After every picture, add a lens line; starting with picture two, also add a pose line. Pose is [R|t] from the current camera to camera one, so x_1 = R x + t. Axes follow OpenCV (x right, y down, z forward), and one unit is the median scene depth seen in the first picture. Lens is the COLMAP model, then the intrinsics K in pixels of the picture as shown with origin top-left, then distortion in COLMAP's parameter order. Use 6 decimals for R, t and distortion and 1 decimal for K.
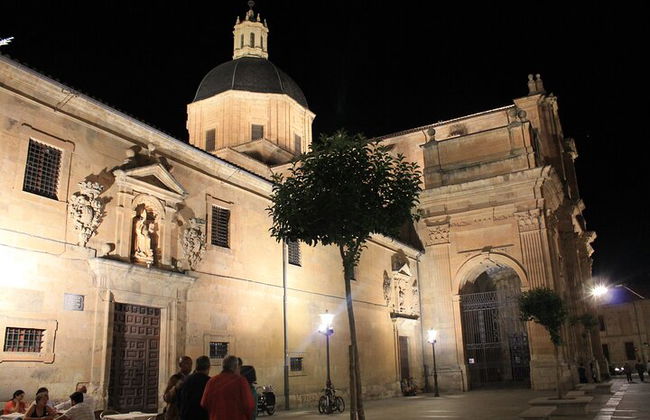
lens RADIAL K [[545.1, 0, 326.1], [0, 545.1, 207.5], [0, 0, 1]] dist [-0.118618, 0.024067]
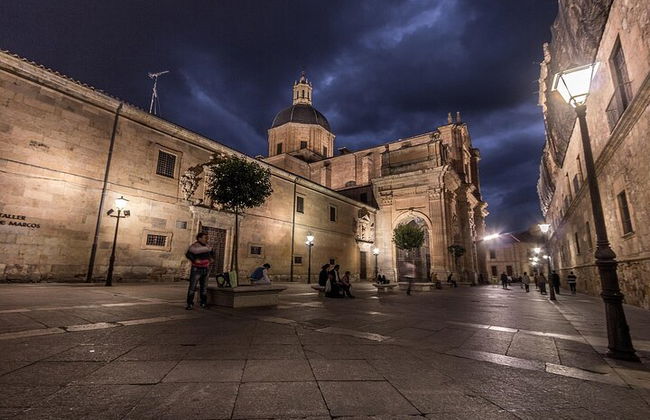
lens RADIAL K [[293.0, 0, 321.9], [0, 293.0, 209.9], [0, 0, 1]] dist [-0.000766, -0.000145]
pose [[0.993520, 0.031517, -0.109197, 0.100731], [-0.022110, 0.996023, 0.086315, -0.001372], [0.111483, -0.083342, 0.990266, -0.062180]]
